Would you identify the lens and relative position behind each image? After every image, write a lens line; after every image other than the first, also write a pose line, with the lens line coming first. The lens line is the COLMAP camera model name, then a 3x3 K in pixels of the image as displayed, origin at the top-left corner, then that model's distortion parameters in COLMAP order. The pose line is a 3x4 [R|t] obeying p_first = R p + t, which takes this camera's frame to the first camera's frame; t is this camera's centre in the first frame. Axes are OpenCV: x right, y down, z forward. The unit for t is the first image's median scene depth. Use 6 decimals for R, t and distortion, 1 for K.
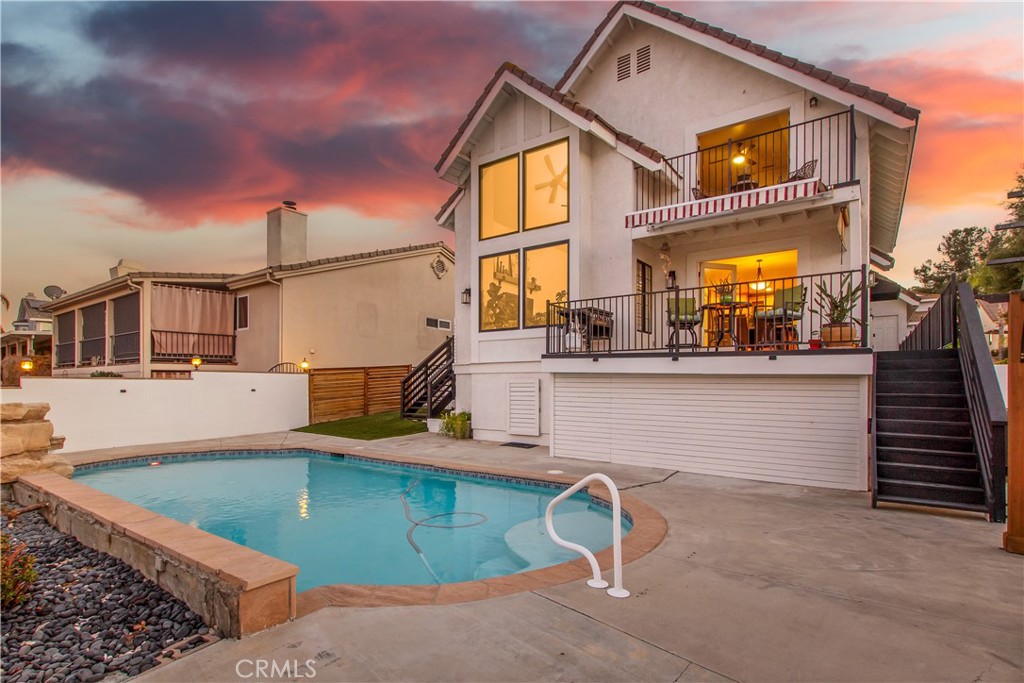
lens RADIAL K [[498.3, 0, 497.2], [0, 498.3, 388.1], [0, 0, 1]] dist [0.000189, -0.000019]
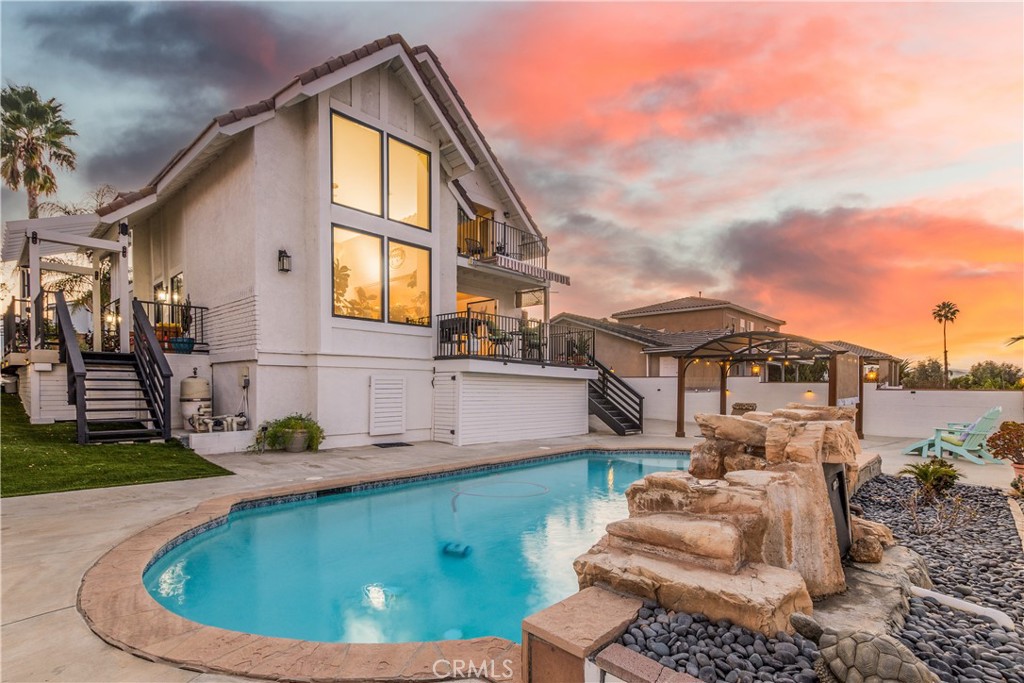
lens RADIAL K [[498.0, 0, 507.4], [0, 498.0, 395.7], [0, 0, 1]] dist [-0.001849, -0.000319]
pose [[0.115260, -0.021960, 0.993093, -0.873659], [0.000263, 0.999756, 0.022077, -0.001157], [-0.993335, -0.002283, 0.115238, 0.673592]]
